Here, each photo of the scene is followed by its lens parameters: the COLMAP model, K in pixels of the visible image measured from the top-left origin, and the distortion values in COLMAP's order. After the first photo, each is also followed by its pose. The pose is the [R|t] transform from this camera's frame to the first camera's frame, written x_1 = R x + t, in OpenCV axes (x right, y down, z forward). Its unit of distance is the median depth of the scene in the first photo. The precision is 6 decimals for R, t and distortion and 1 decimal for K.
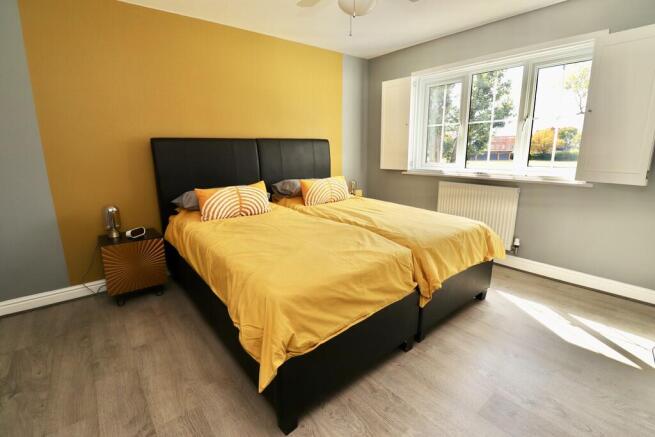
lens RADIAL K [[303.5, 0, 330.7], [0, 303.5, 213.5], [0, 0, 1]] dist [0.003964, -0.014420]
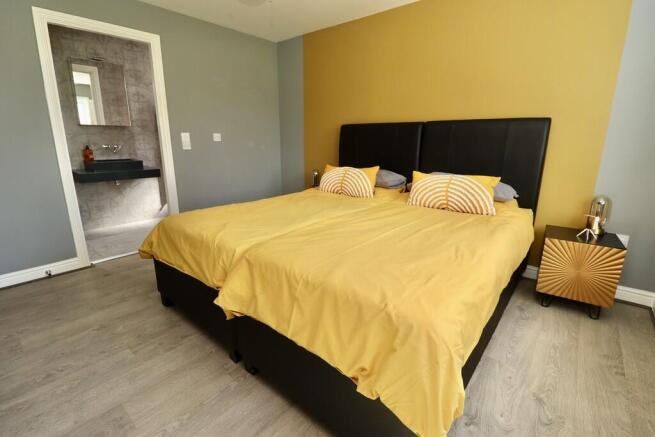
lens RADIAL K [[303.5, 0, 330.7], [0, 303.5, 213.5], [0, 0, 1]] dist [0.003964, -0.014420]
pose [[0.186994, 0.243711, -0.951650, 0.985505], [-0.217341, 0.954995, 0.201861, -0.180204], [0.958017, 0.169086, 0.231547, 0.946628]]
